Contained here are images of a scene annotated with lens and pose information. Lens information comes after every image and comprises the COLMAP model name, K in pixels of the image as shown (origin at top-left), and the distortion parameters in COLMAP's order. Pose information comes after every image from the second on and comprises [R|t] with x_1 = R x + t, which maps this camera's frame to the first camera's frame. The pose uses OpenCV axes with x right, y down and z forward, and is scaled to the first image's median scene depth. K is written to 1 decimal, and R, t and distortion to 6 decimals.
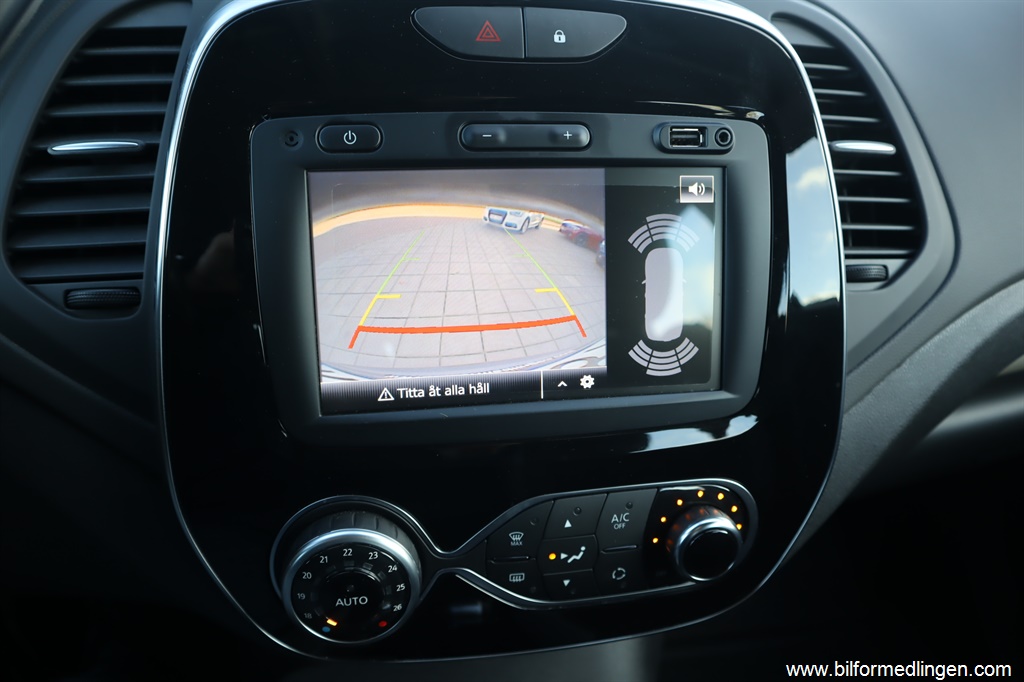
lens RADIAL K [[717.7, 0, 512.0], [0, 717.7, 341.0], [0, 0, 1]] dist [-0.119141, 0.071349]
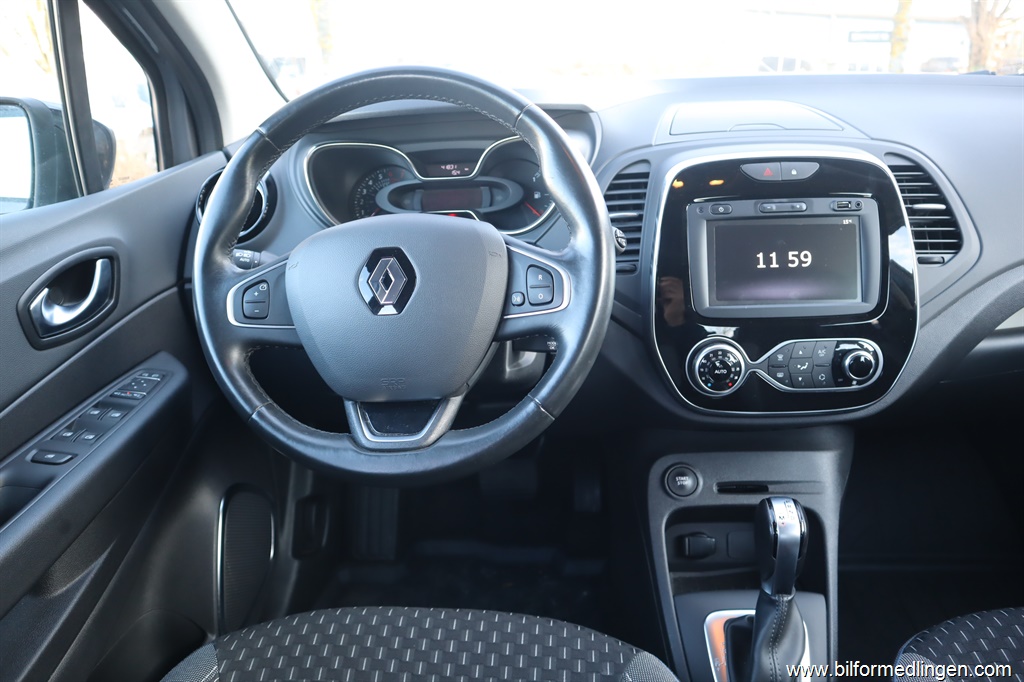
lens RADIAL K [[717.7, 0, 512.0], [0, 717.7, 341.0], [0, 0, 1]] dist [-0.119141, 0.071349]
pose [[0.963243, -0.001598, -0.268625, -0.248441], [-0.033053, 0.991678, -0.124424, 0.580497], [0.266589, 0.128729, 0.955175, -1.763569]]
